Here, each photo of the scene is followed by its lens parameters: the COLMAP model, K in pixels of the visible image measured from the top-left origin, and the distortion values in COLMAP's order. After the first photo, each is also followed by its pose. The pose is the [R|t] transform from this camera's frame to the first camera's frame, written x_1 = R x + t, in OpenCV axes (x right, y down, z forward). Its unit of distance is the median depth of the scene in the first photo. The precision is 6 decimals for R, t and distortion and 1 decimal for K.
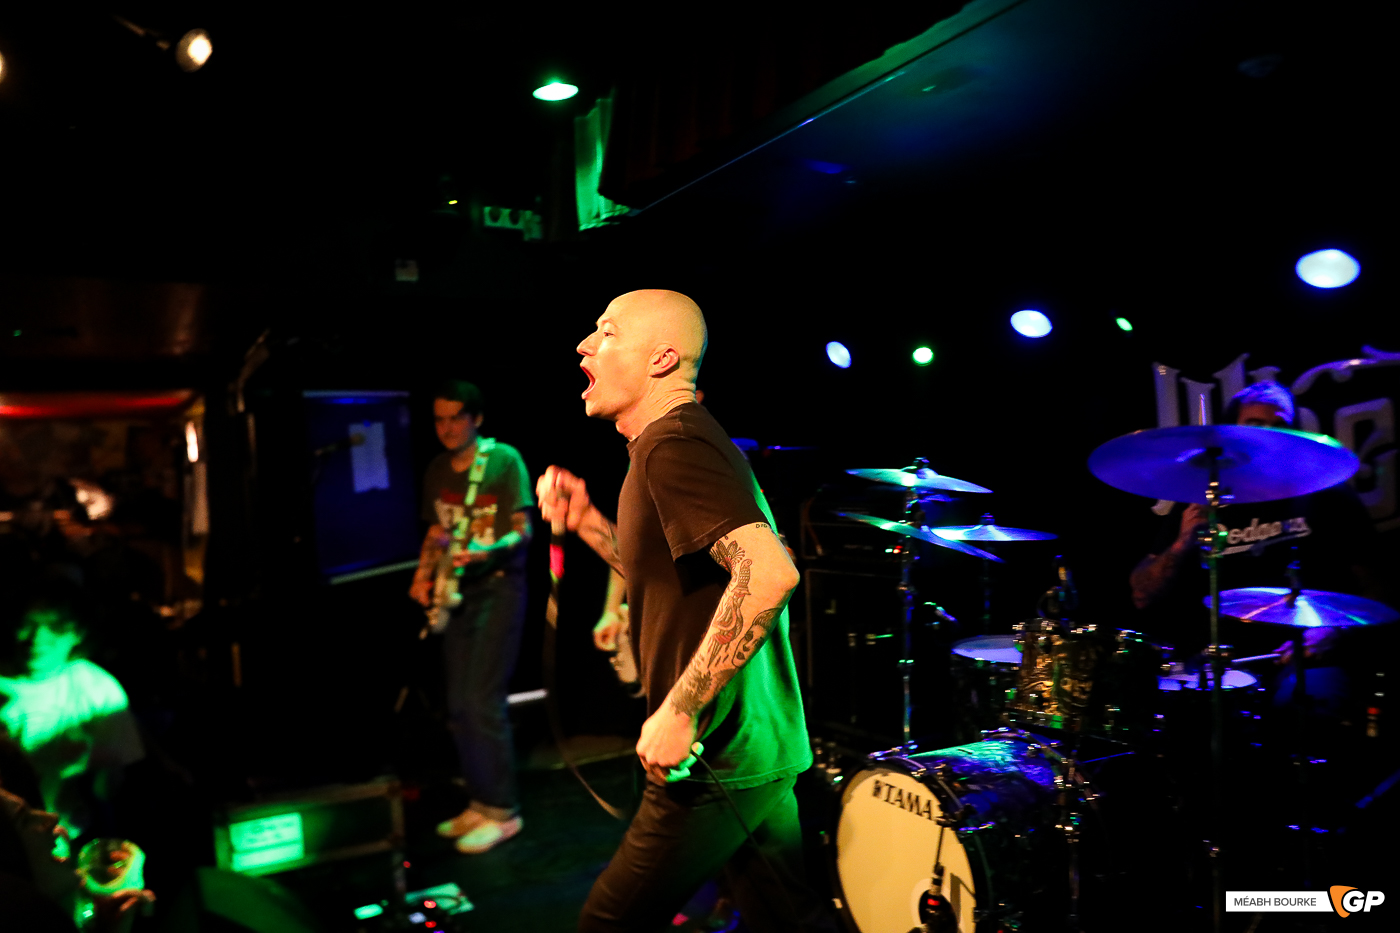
lens RADIAL K [[975.6, 0, 675.8], [0, 975.6, 476.2], [0, 0, 1]] dist [-0.092841, 0.060926]
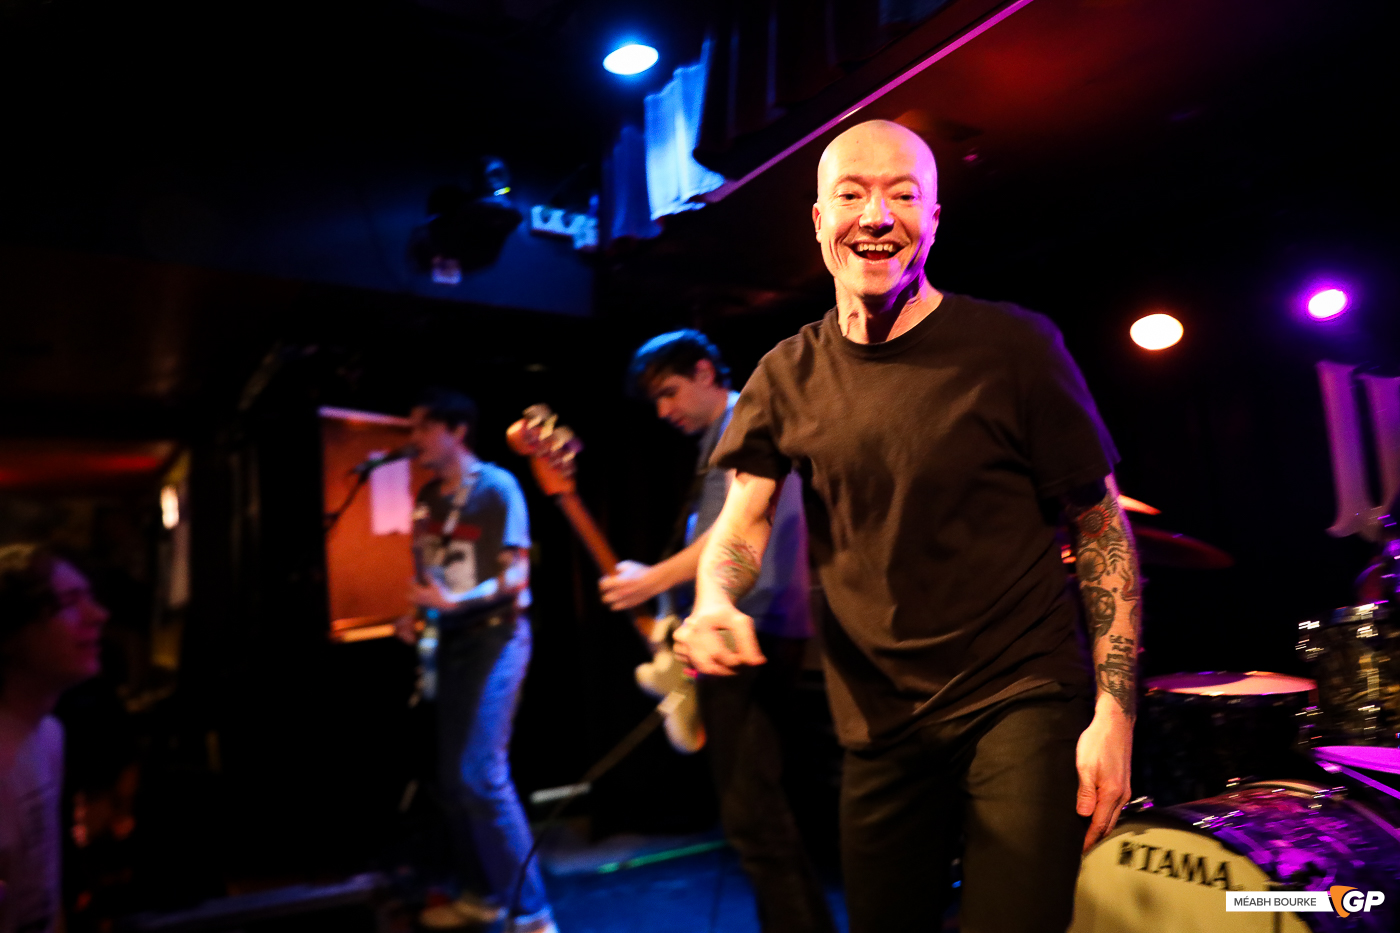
lens RADIAL K [[975.6, 0, 677.2], [0, 975.6, 466.5], [0, 0, 1]] dist [-0.092841, 0.060926]
pose [[0.999392, -0.006050, 0.034348, -0.102355], [0.010444, 0.991561, -0.129220, 0.074960], [-0.033276, 0.129500, 0.991021, 0.154547]]
